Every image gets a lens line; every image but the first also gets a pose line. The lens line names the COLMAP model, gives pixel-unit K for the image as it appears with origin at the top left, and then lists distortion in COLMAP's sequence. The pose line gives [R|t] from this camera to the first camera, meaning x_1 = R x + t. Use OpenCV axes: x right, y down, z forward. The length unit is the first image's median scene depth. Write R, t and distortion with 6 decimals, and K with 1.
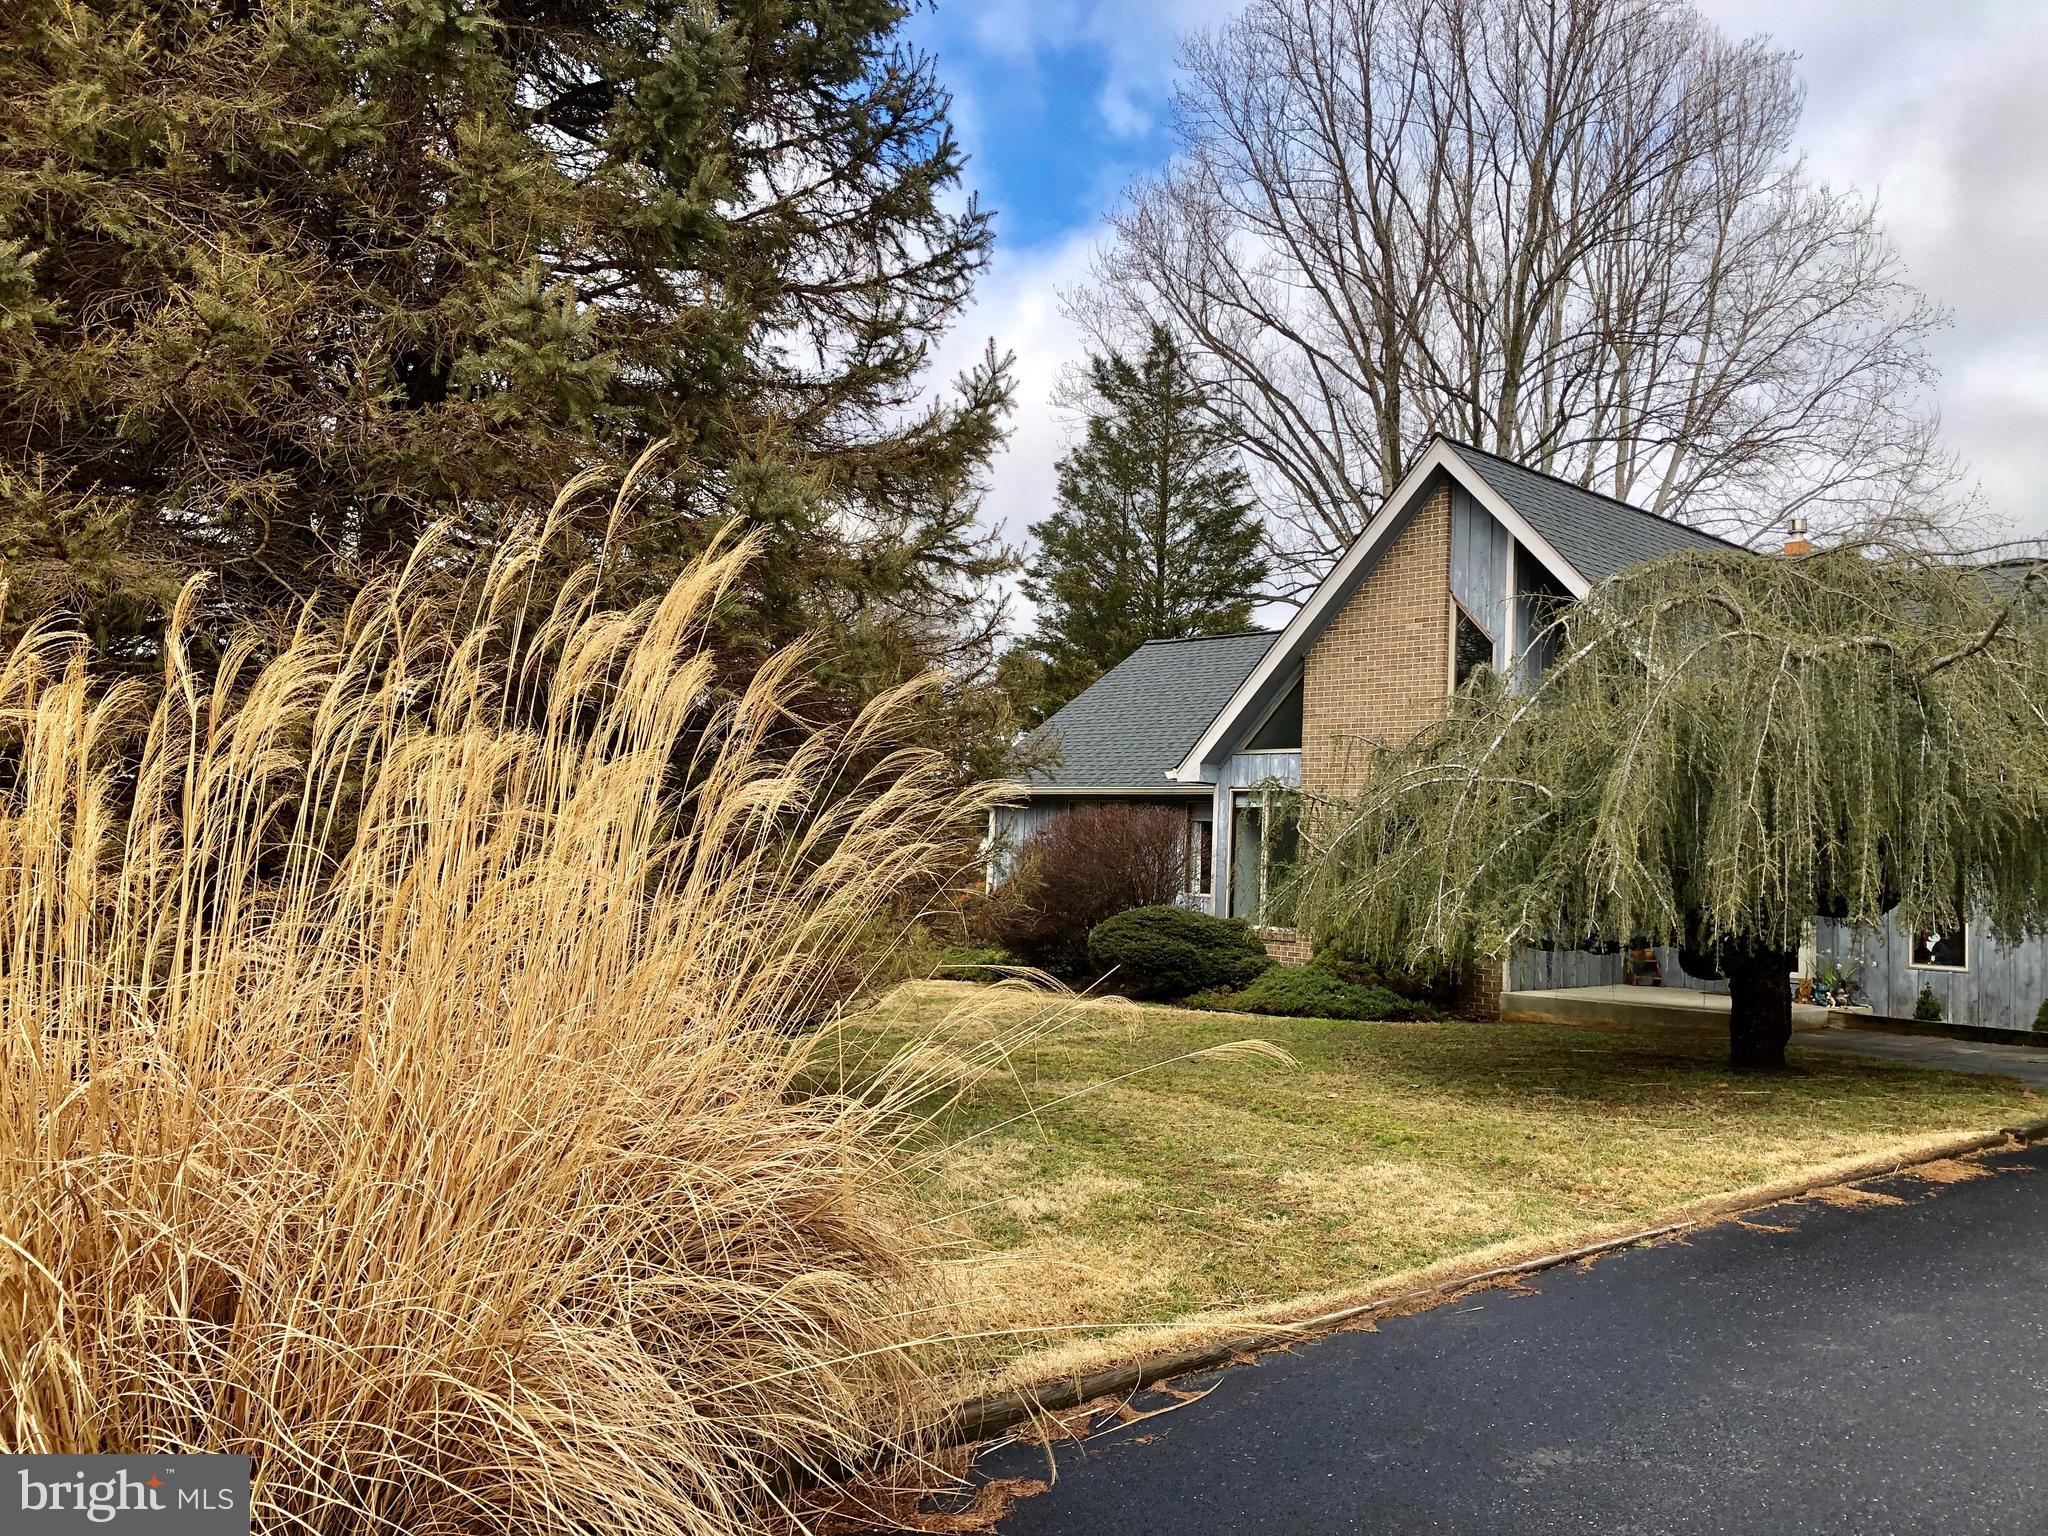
lens RADIAL K [[1658.3, 0, 1024.0], [0, 1658.3, 768.0], [0, 0, 1]] dist [0.041697, -0.053916]
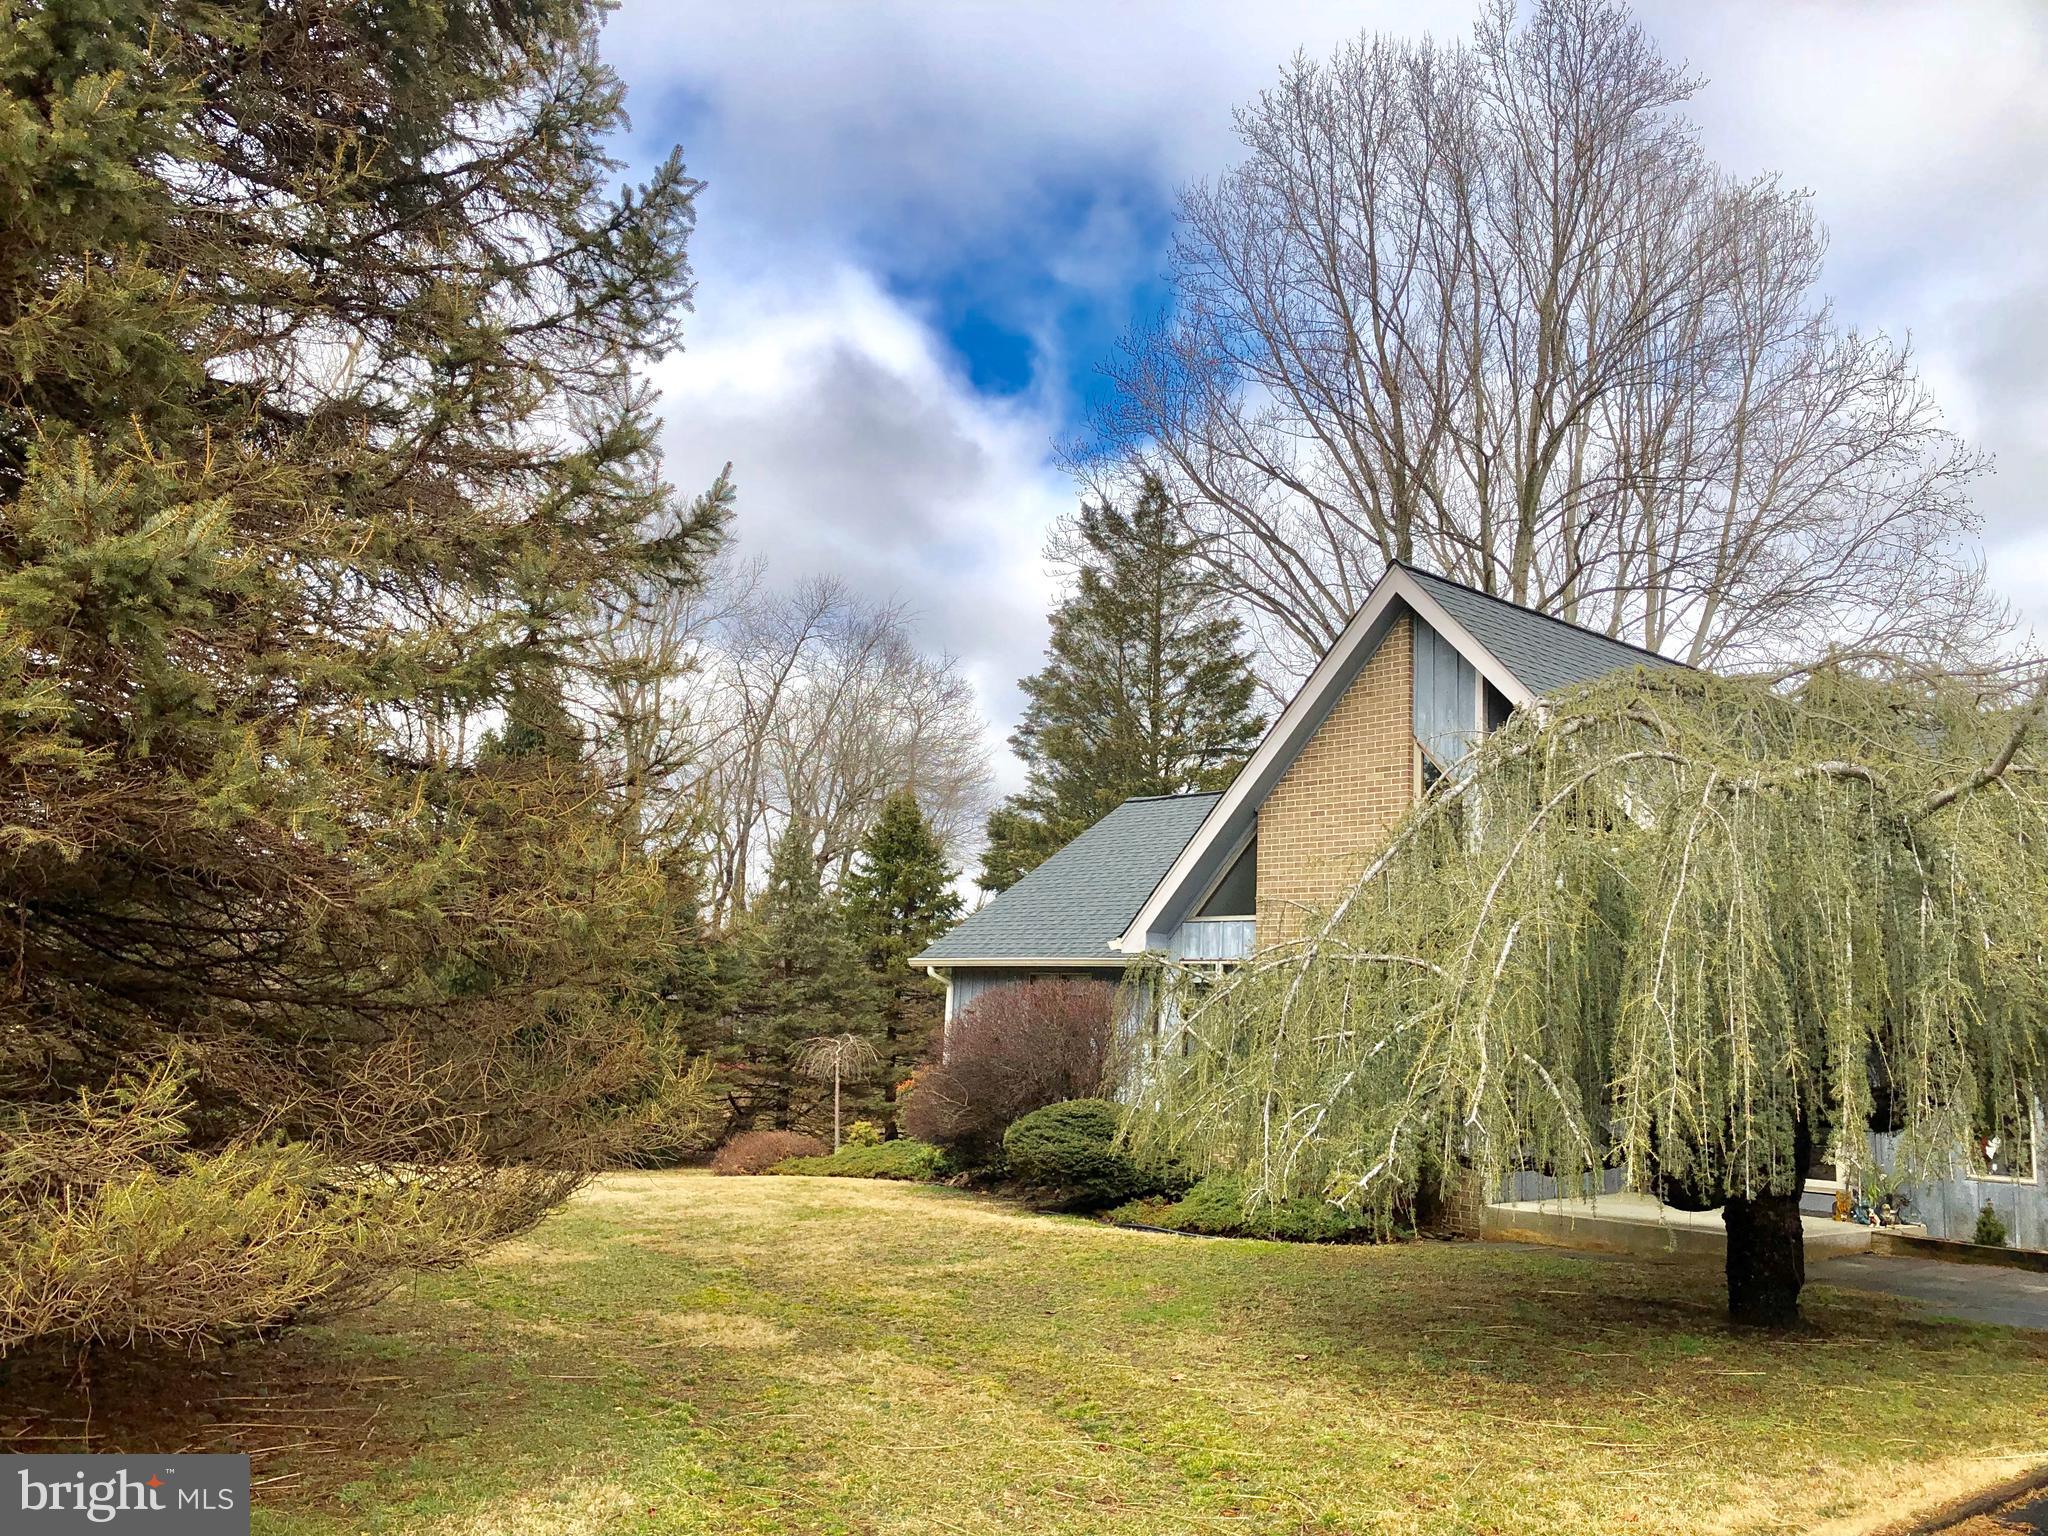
lens RADIAL K [[1658.3, 0, 1024.0], [0, 1658.3, 768.0], [0, 0, 1]] dist [0.041697, -0.053916]
pose [[0.999445, -0.002278, -0.033239, 0.036710], [-0.001053, 0.995001, -0.099859, -0.000697], [0.033300, 0.099839, 0.994446, 0.055528]]
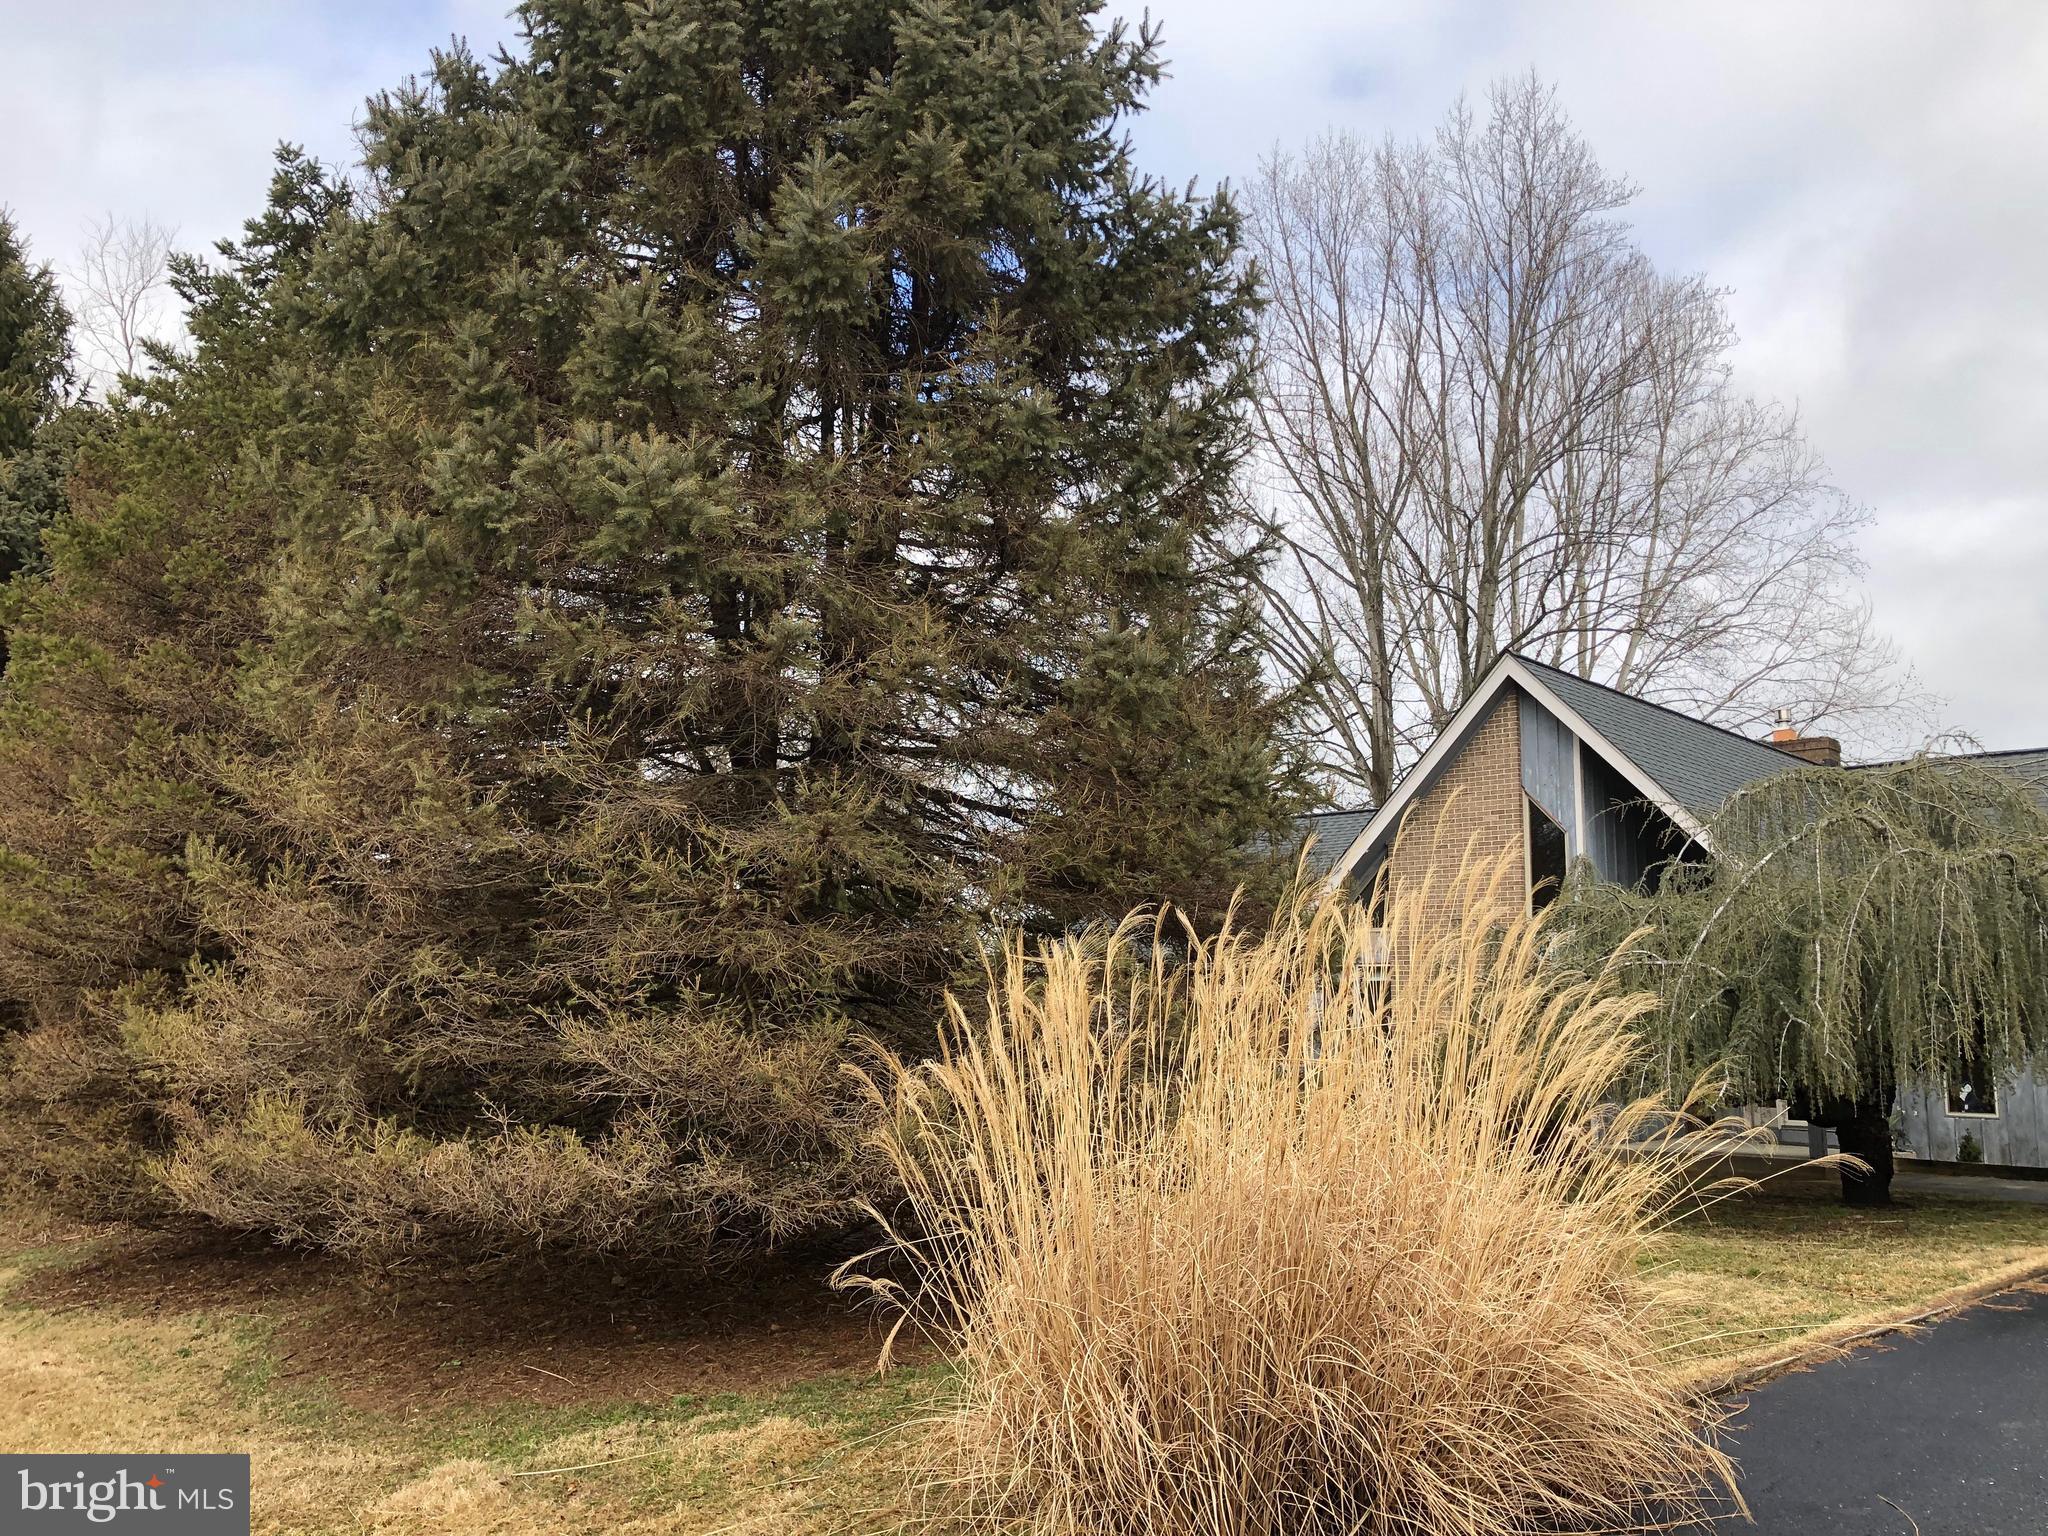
lens RADIAL K [[1658.3, 0, 1024.0], [0, 1658.3, 768.0], [0, 0, 1]] dist [0.041697, -0.053916]
pose [[0.998840, -0.010635, 0.046956, -0.063162], [0.015293, 0.994872, -0.099975, -0.004887], [-0.045652, 0.100577, 0.993881, -0.052343]]
